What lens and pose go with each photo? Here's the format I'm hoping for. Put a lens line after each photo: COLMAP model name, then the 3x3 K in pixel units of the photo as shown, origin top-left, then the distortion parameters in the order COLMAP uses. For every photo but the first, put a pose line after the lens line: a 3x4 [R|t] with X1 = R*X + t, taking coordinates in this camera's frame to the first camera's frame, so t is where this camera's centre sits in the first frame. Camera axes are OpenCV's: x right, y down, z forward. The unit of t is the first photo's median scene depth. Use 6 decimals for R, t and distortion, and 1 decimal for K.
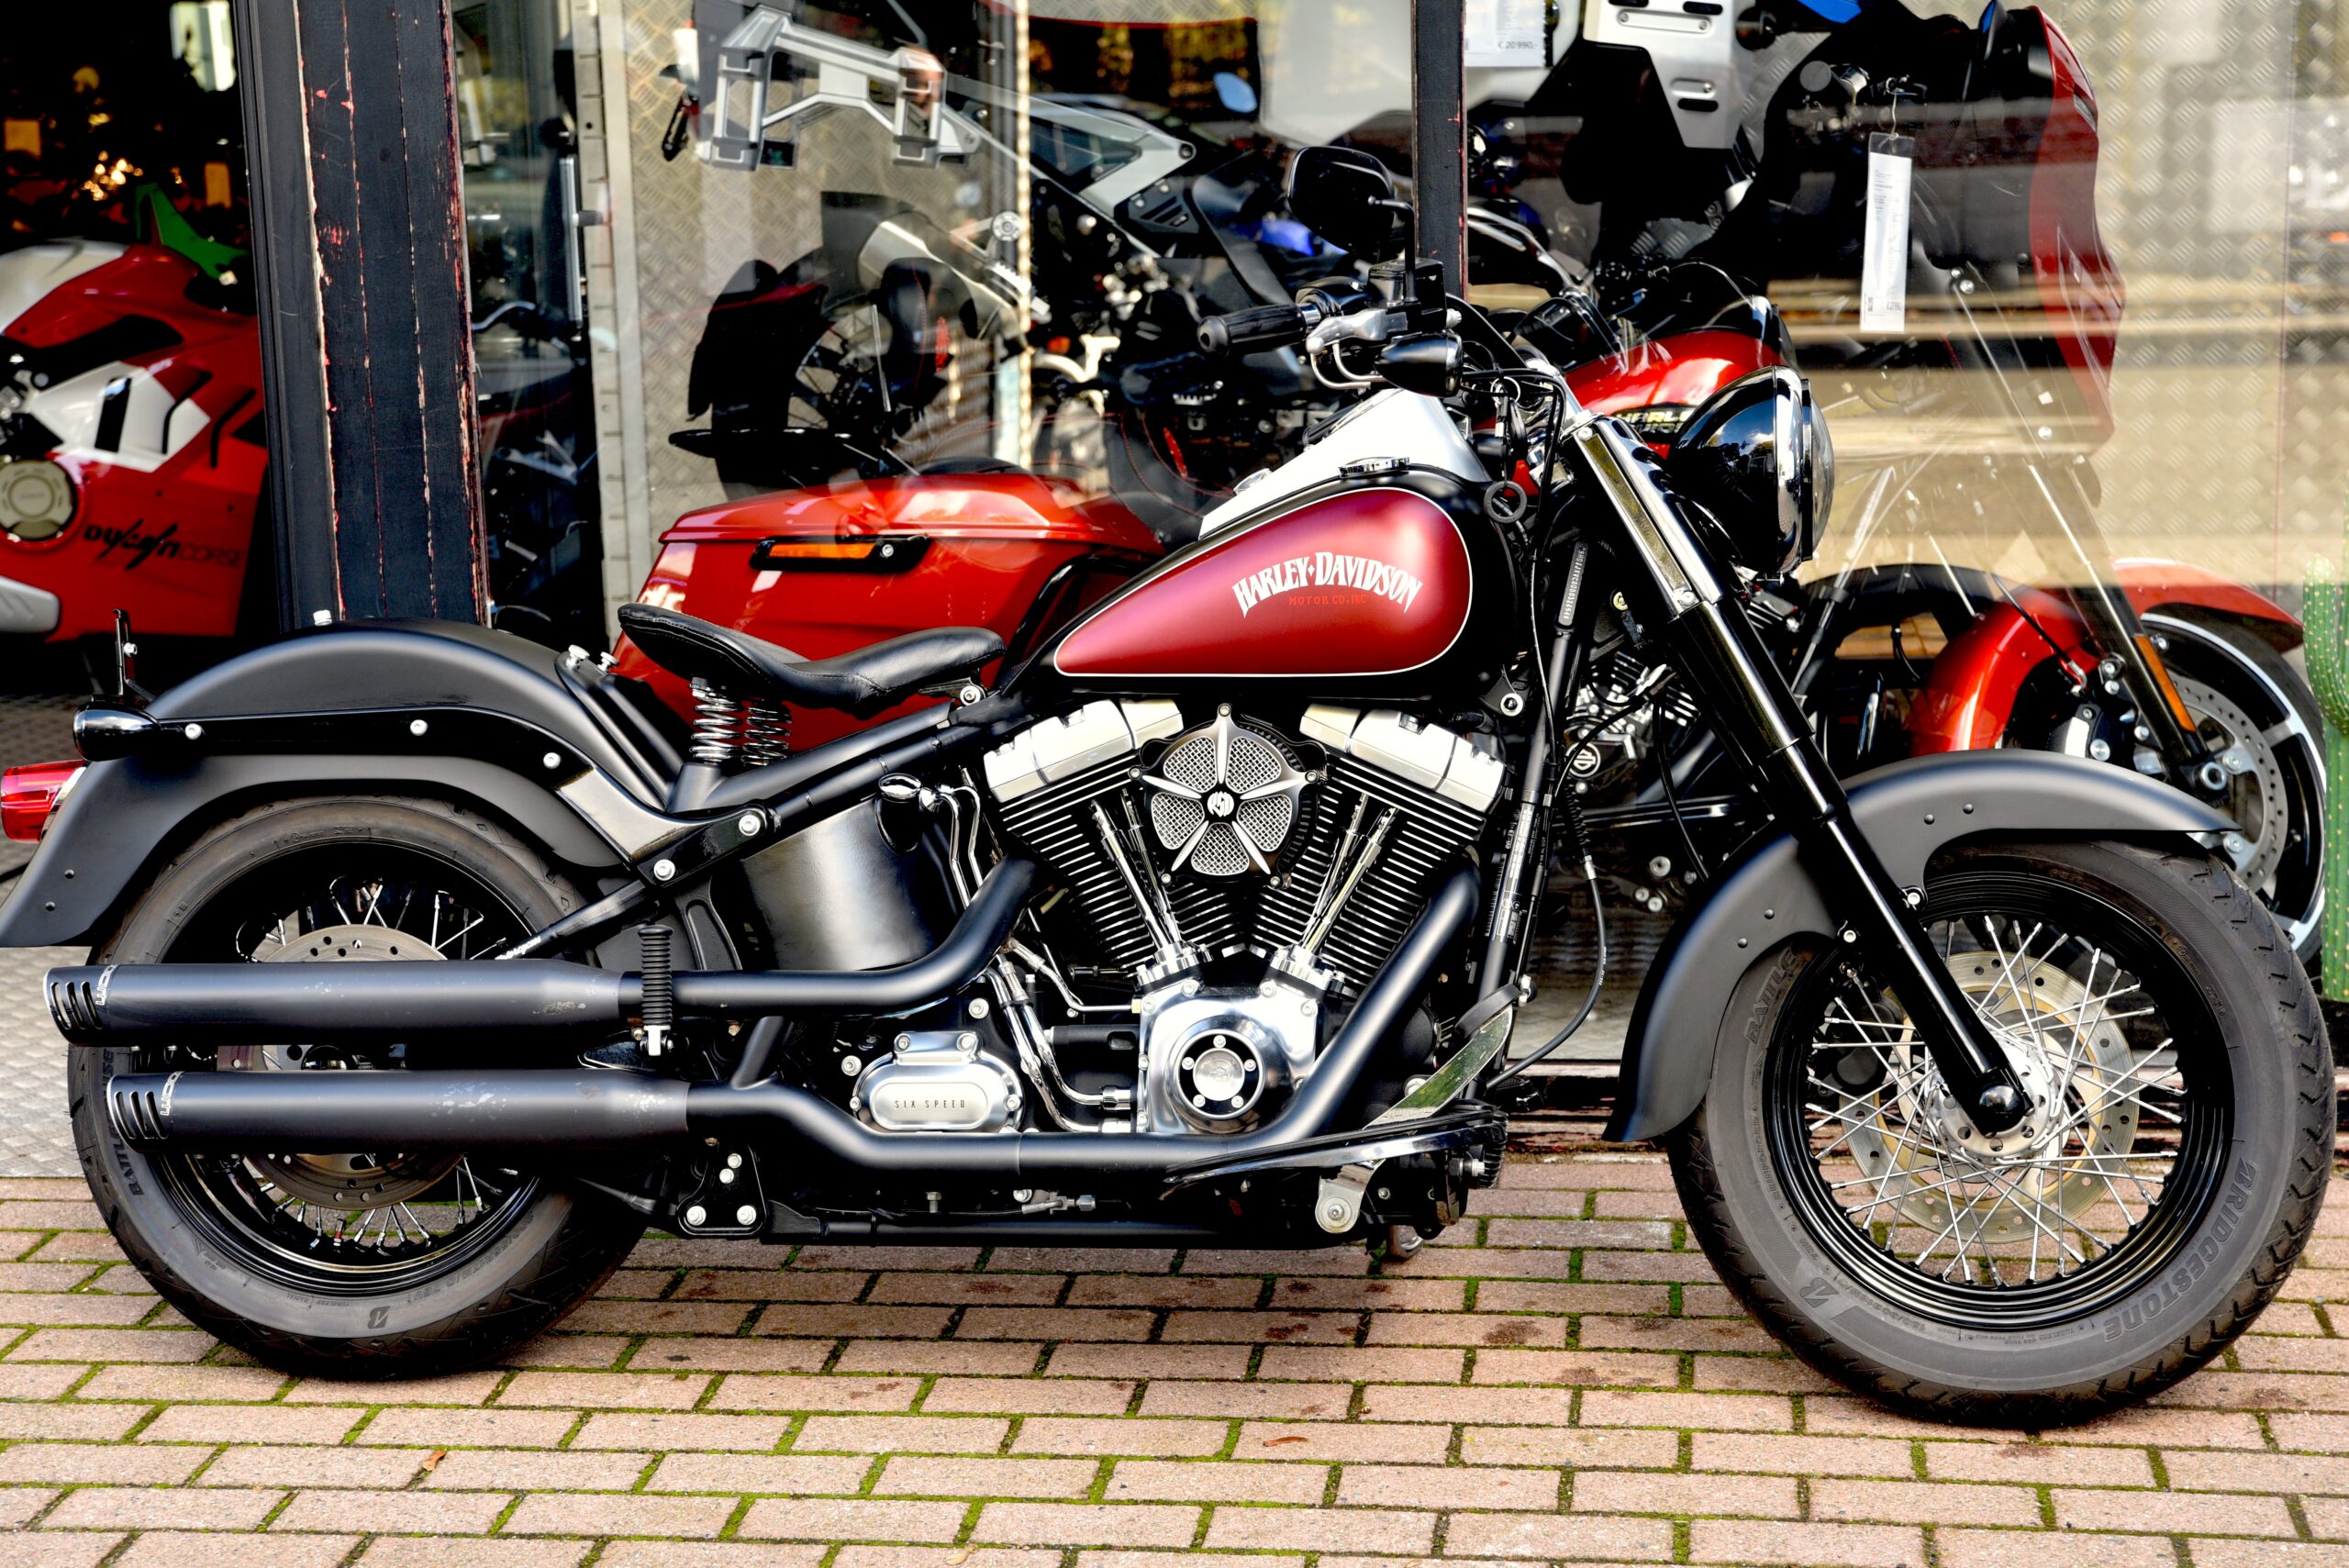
lens RADIAL K [[3942.4, 0, 1174.5], [0, 3942.4, 784.0], [0, 0, 1]] dist [0.136876, 0.182976]
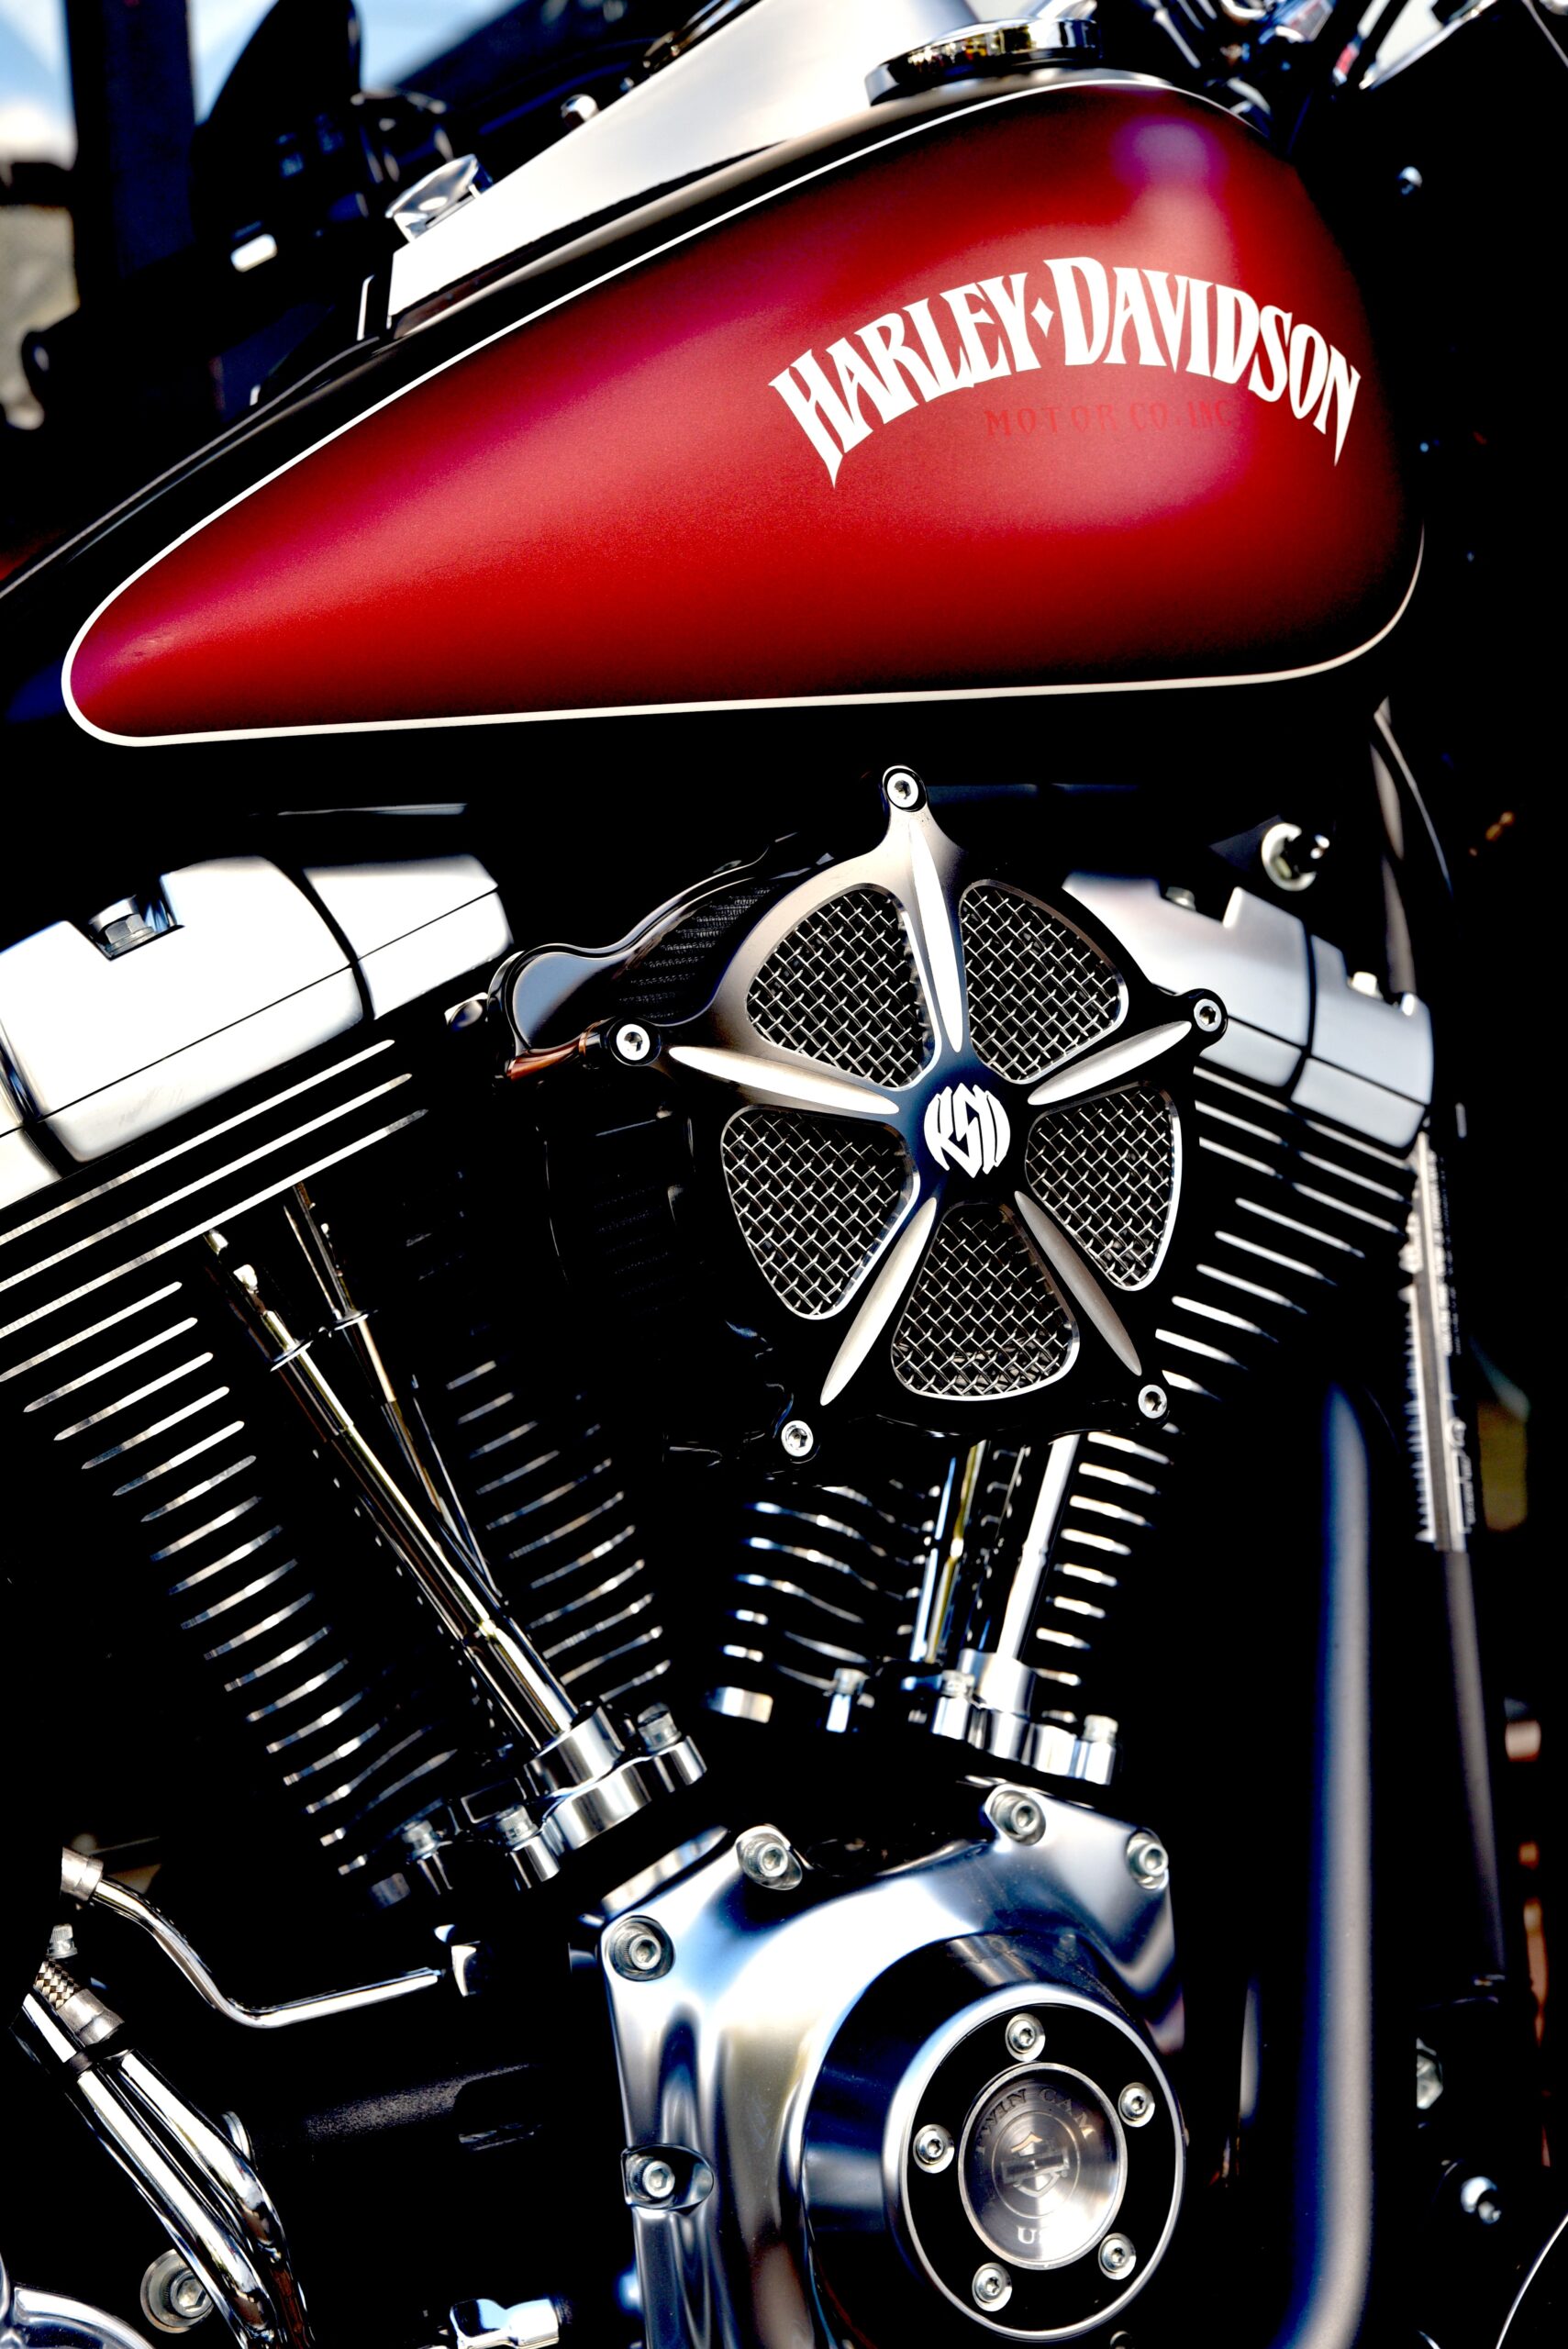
lens RADIAL K [[3737.7, 0, 784.0], [0, 3737.7, 1174.5], [0, 0, 1]] dist [0.093343, 0.178748]
pose [[0.793042, -0.061937, 0.606010, -0.145119], [0.124399, 0.990320, -0.061576, 0.021212], [-0.596330, 0.124219, 0.793070, 0.781284]]
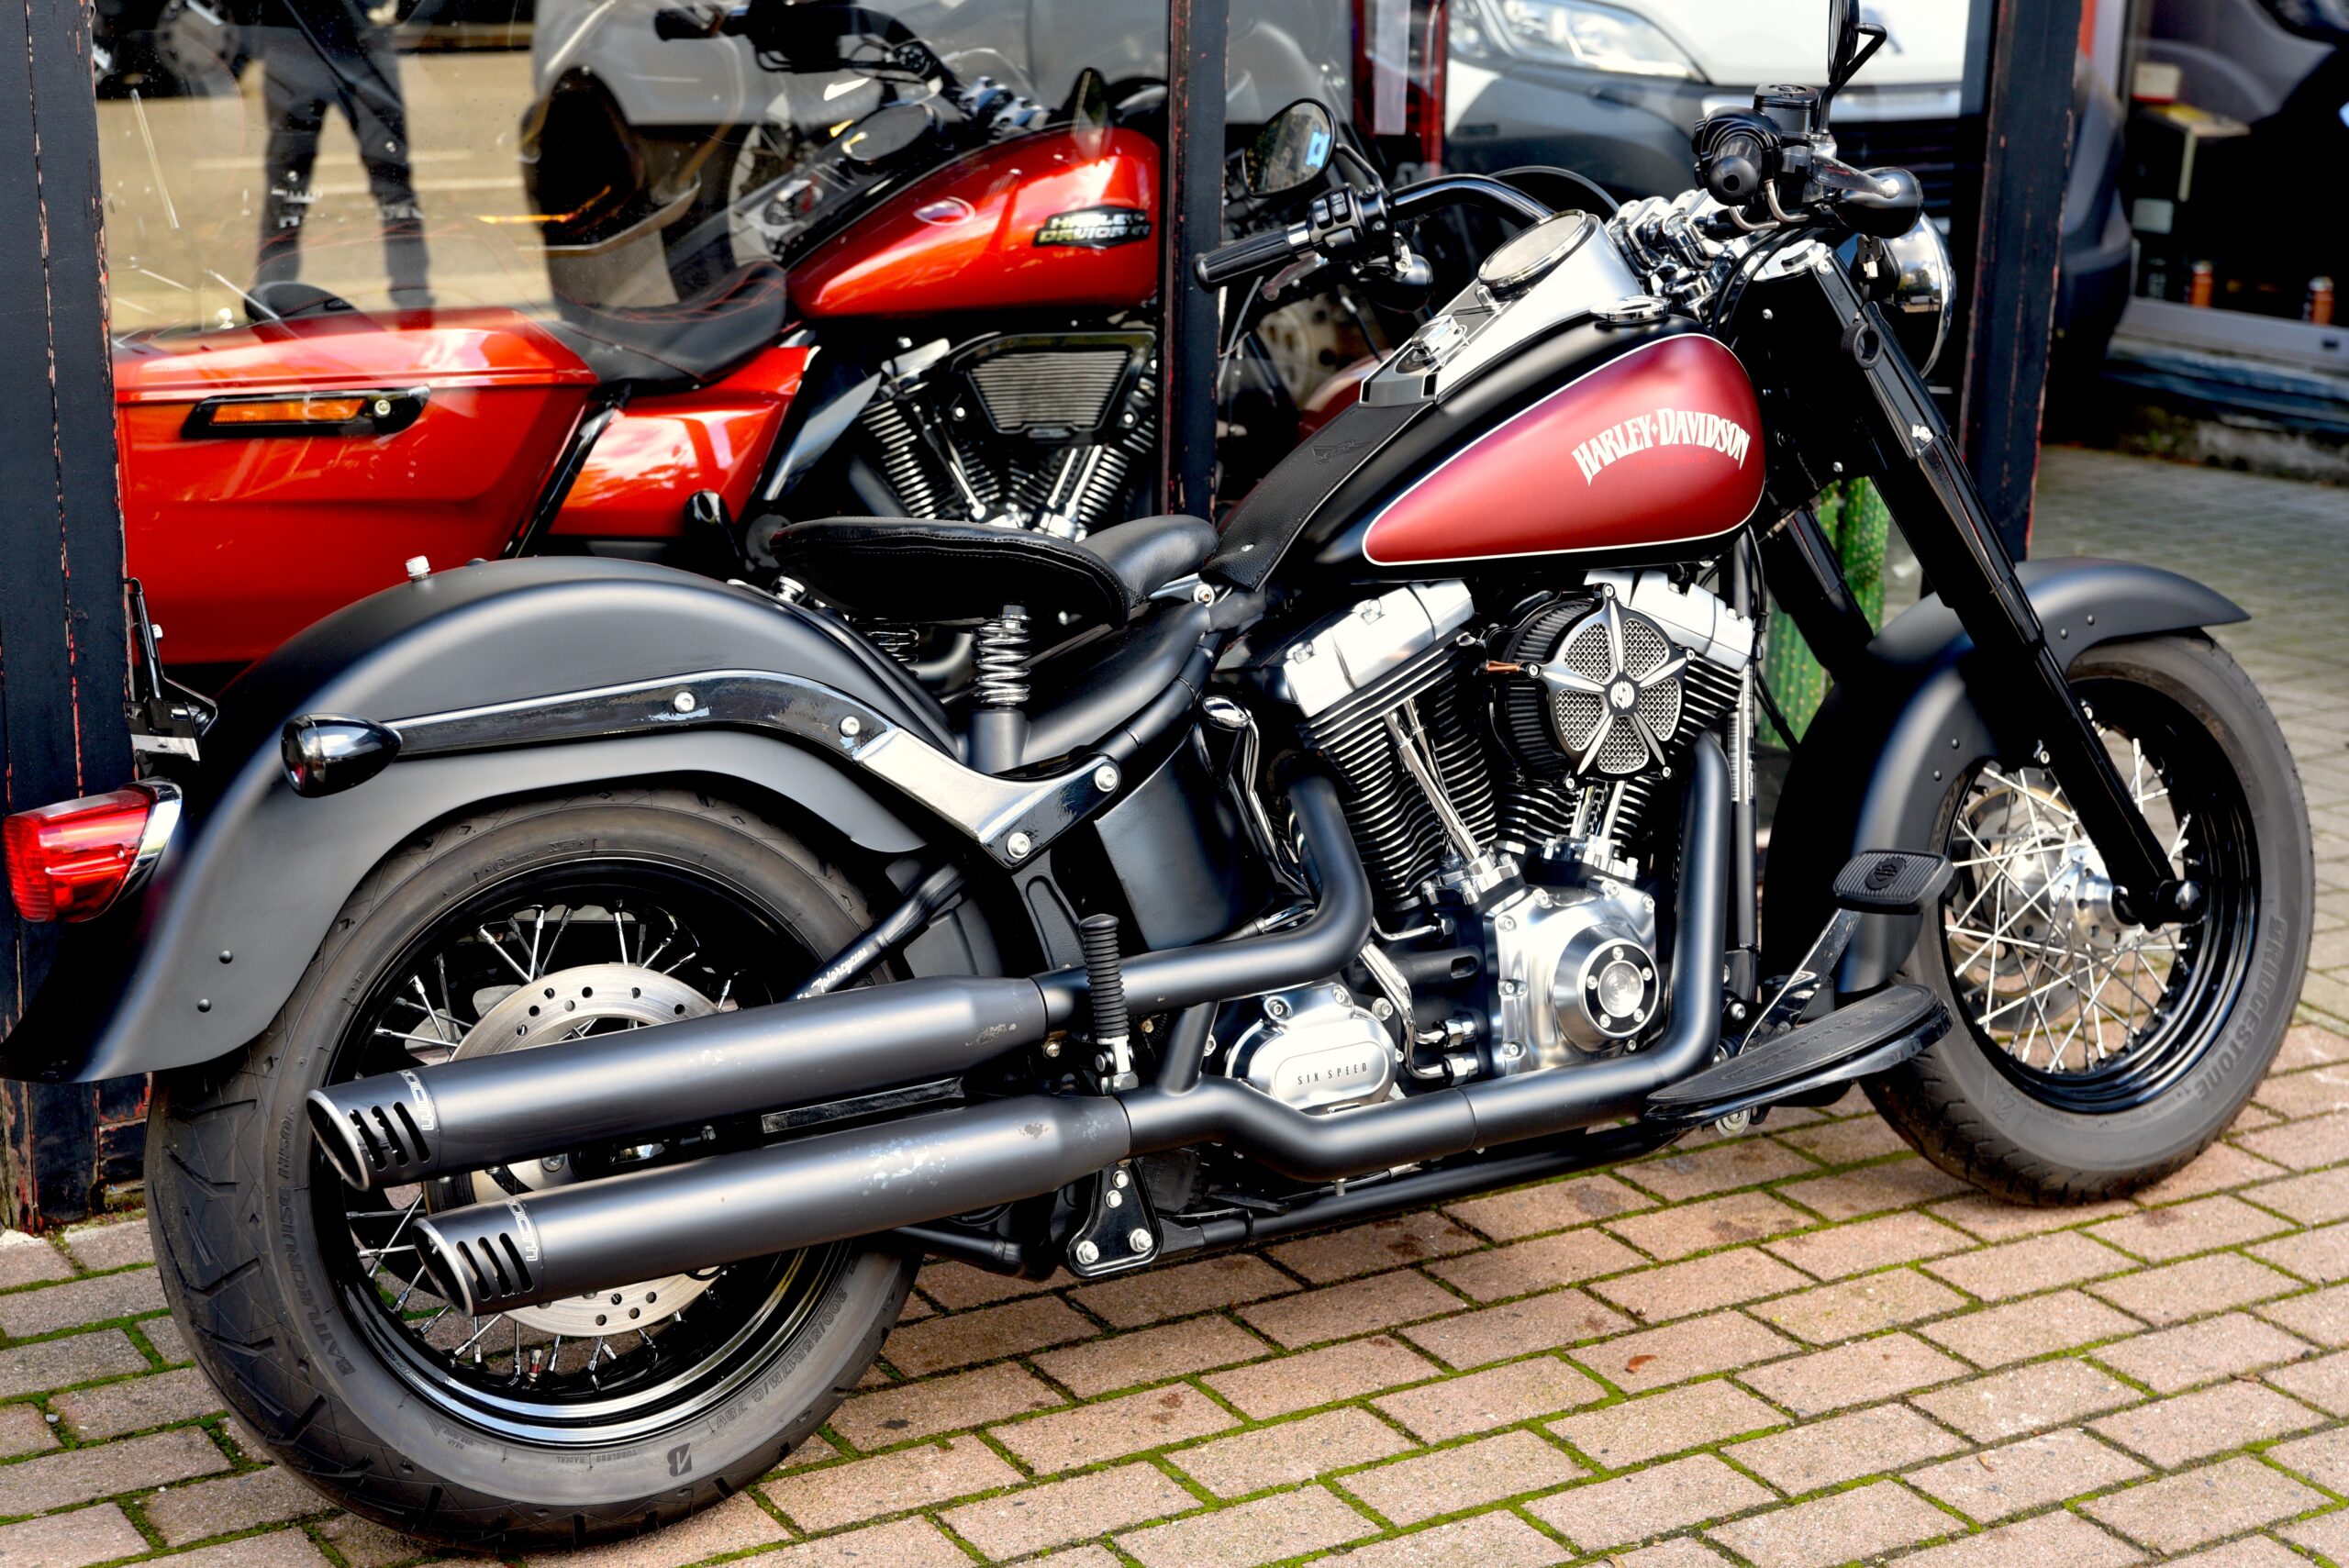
lens RADIAL K [[3737.7, 0, 1174.5], [0, 3737.7, 784.0], [0, 0, 1]] dist [0.093343, 0.178748]
pose [[0.766669, -0.122035, 0.630338, -0.591485], [0.069059, 0.991748, 0.108010, -0.072137], [-0.638318, -0.039277, 0.768770, 0.389612]]
